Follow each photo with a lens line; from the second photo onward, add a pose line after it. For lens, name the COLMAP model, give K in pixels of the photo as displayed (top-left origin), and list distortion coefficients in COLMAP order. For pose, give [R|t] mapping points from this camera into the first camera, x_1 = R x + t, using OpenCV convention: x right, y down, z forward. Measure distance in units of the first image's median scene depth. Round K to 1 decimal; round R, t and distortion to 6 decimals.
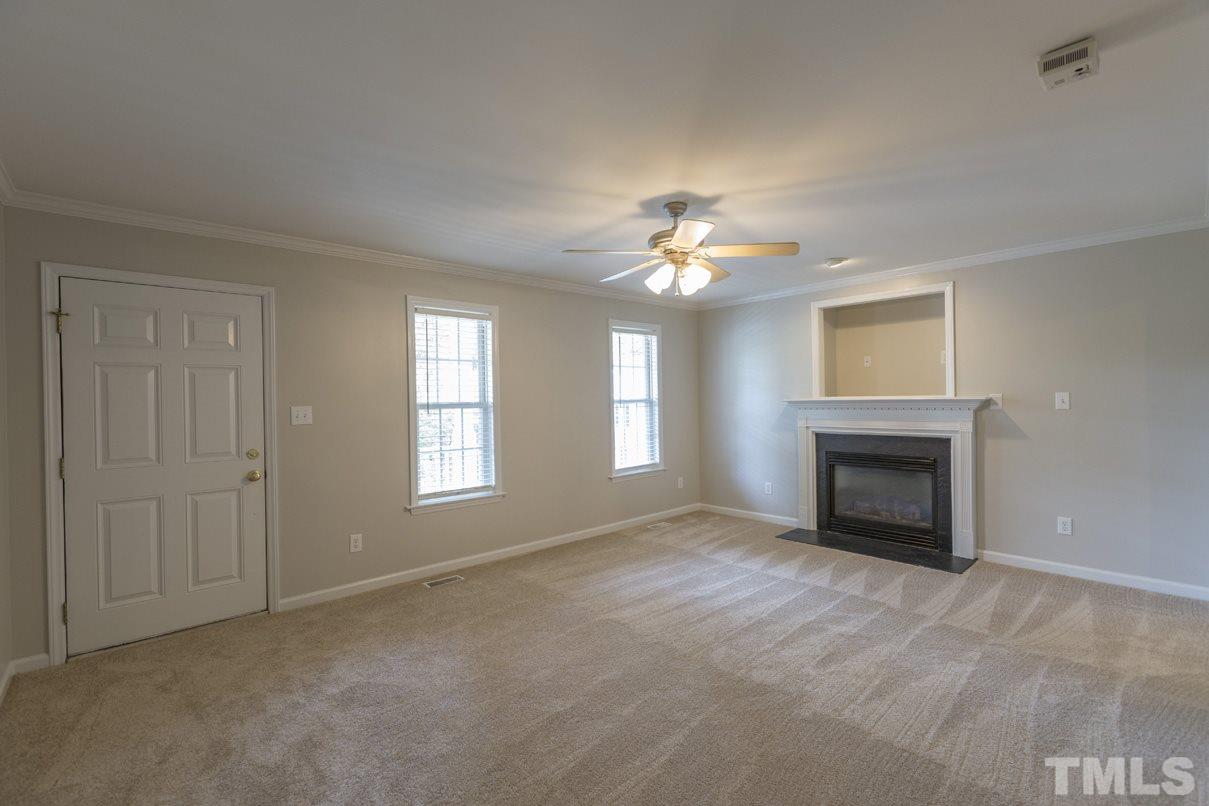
lens RADIAL K [[536.7, 0, 610.3], [0, 536.7, 398.8], [0, 0, 1]] dist [0.000331, 0.000389]
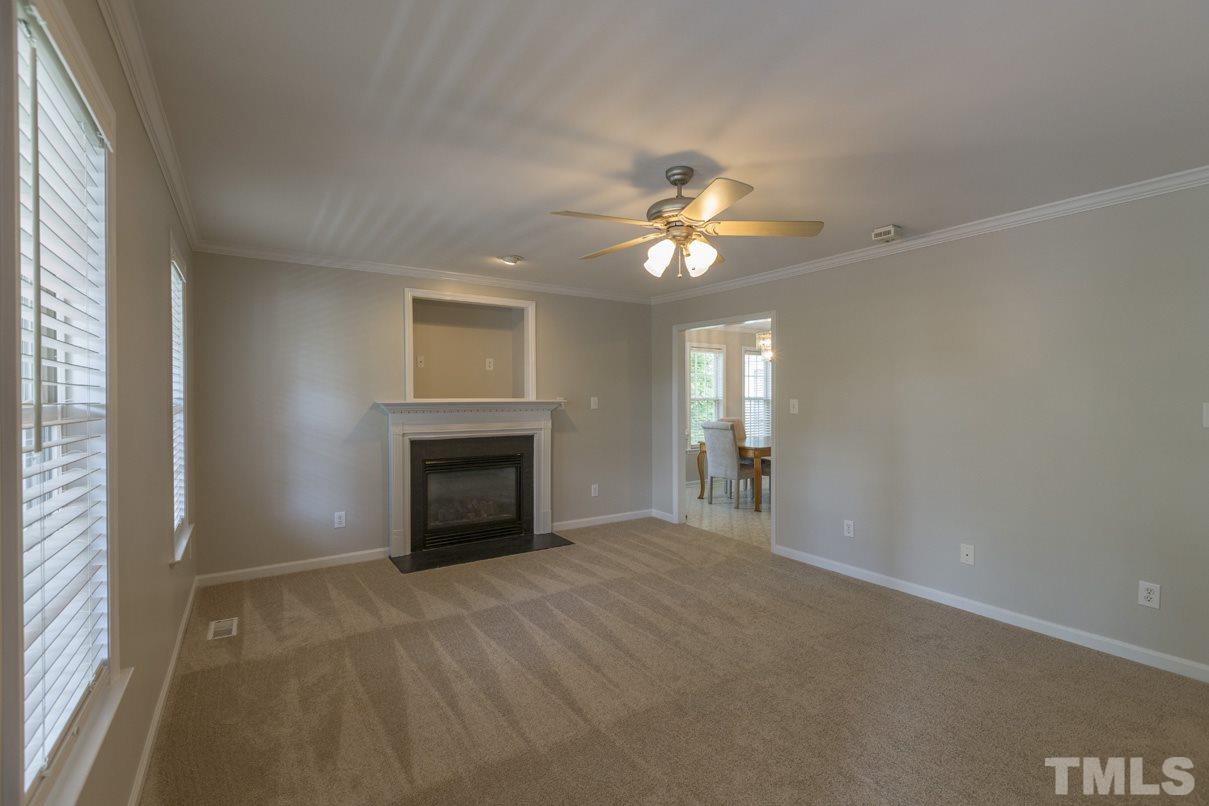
lens RADIAL K [[532.1, 0, 602.0], [0, 532.1, 401.5], [0, 0, 1]] dist [-0.000547, 0.000071]
pose [[0.161361, 0.006560, 0.986874, -0.494562], [-0.002058, 0.999978, -0.006311, 0.007278], [-0.986893, -0.001013, 0.161371, 0.674268]]
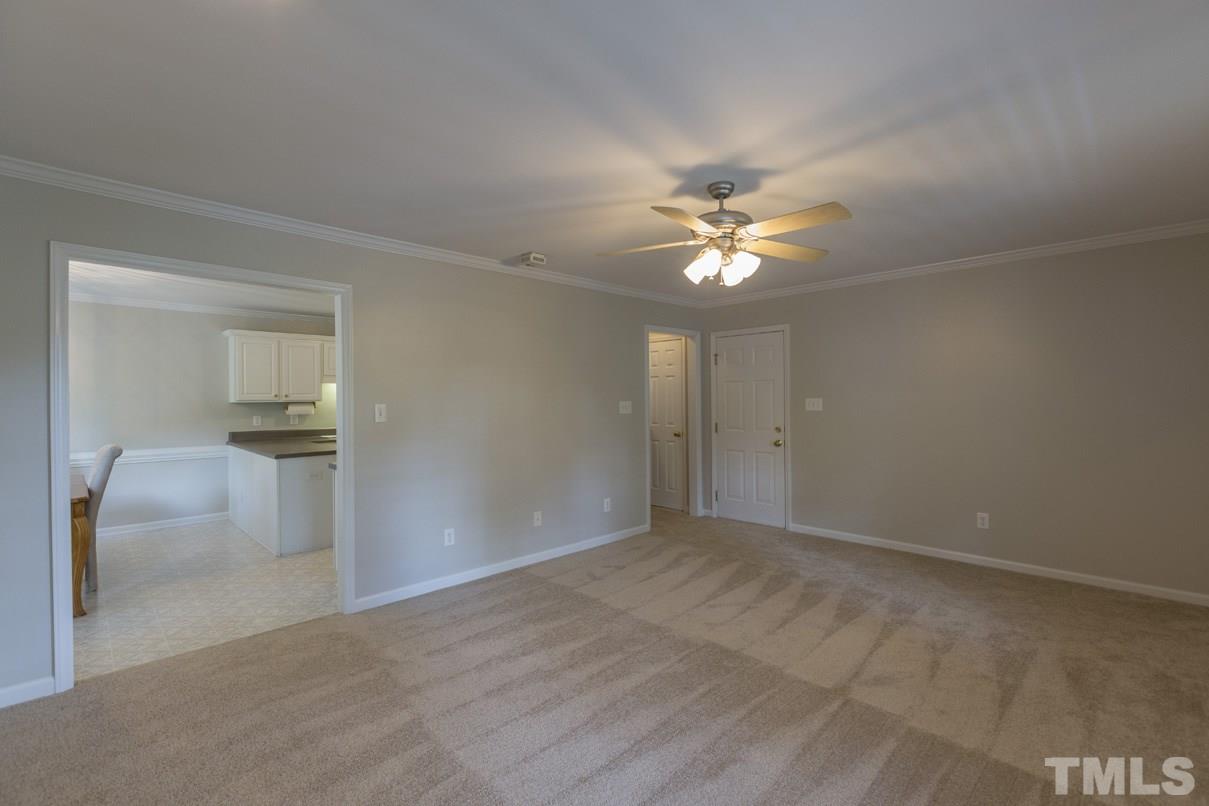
lens RADIAL K [[538.6, 0, 606.0], [0, 538.6, 400.1], [0, 0, 1]] dist [0.001264, 0.000155]
pose [[-0.999121, 0.021981, -0.035687, 0.242612], [0.021825, 0.999751, 0.004743, -0.007246], [0.035782, 0.003960, -0.999352, 1.297545]]
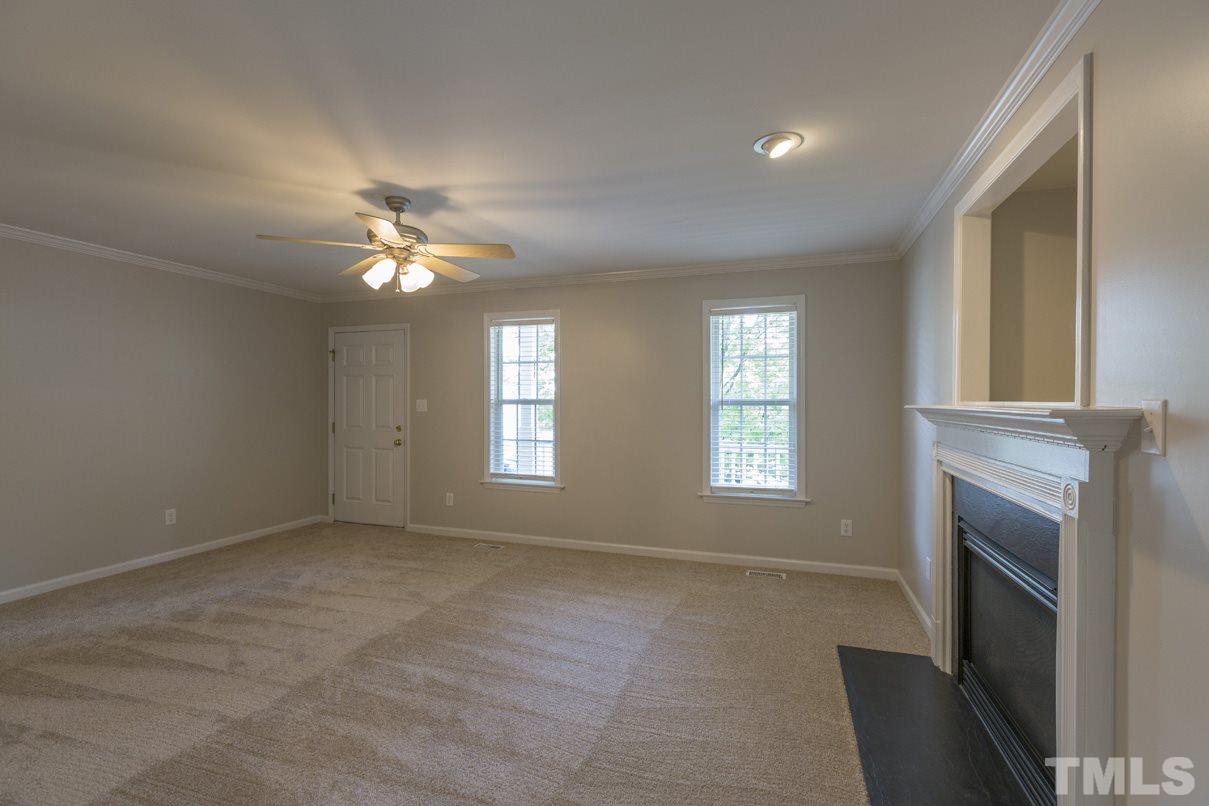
lens RADIAL K [[536.7, 0, 610.3], [0, 536.7, 398.8], [0, 0, 1]] dist [0.000331, 0.000389]
pose [[0.481166, 0.018121, -0.876442, 0.797601], [-0.009363, 0.999836, 0.015532, -0.013264], [0.876580, 0.000732, 0.481256, 0.595952]]
